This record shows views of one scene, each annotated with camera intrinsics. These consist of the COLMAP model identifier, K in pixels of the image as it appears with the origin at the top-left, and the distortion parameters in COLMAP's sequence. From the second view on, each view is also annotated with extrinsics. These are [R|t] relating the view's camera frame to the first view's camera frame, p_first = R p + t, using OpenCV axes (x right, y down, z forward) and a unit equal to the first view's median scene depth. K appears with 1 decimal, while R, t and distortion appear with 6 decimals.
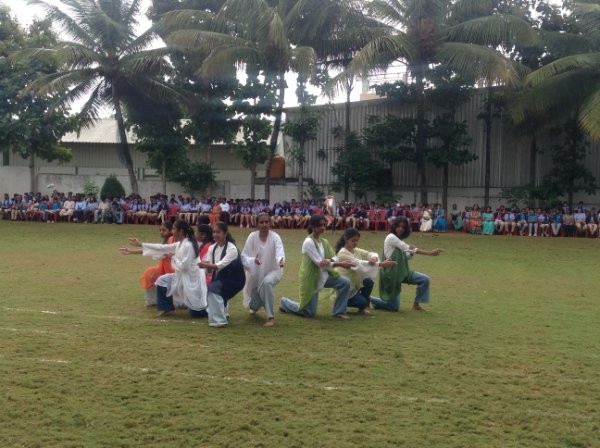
lens RADIAL K [[702.5, 0, 306.6], [0, 702.5, 226.5], [0, 0, 1]] dist [0.155105, -0.370440]
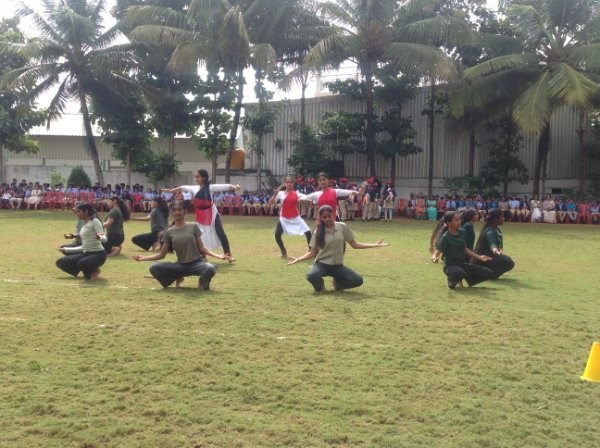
lens RADIAL K [[653.5, 0, 306.0], [0, 653.5, 224.8], [0, 0, 1]] dist [0.141656, -0.333791]
pose [[0.998108, -0.003831, 0.061365, 0.001375], [0.003267, 0.999952, 0.009280, 0.007109], [-0.061398, -0.009062, 0.998072, 0.003650]]
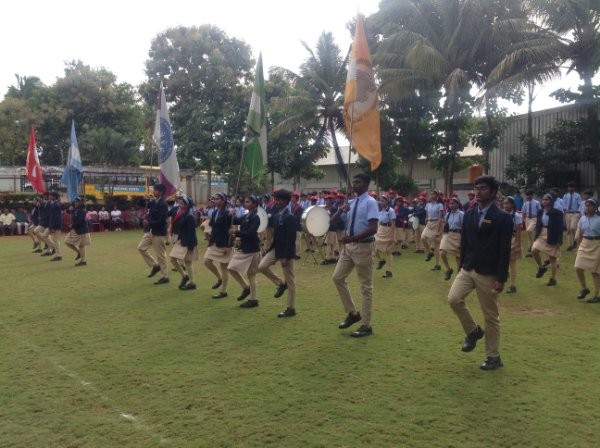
lens RADIAL K [[554.2, 0, 307.0], [0, 554.2, 228.4], [0, 0, 1]] dist [0.104887, -0.215084]
pose [[0.854241, -0.004592, -0.519857, 0.222527], [0.007133, 0.999970, 0.002889, 0.000396], [0.519828, -0.006176, 0.854248, 0.079547]]
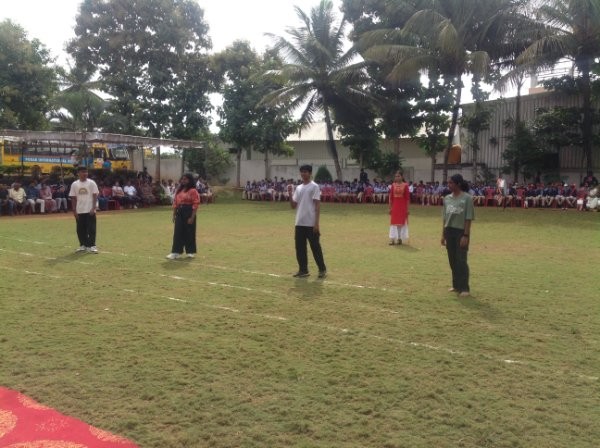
lens RADIAL K [[554.2, 0, 307.0], [0, 554.2, 228.4], [0, 0, 1]] dist [0.104887, -0.215084]
pose [[0.956323, 0.010129, -0.292136, -0.002042], [0.003176, 0.998981, 0.045031, -0.002360], [0.292294, -0.043992, 0.955316, 0.011865]]
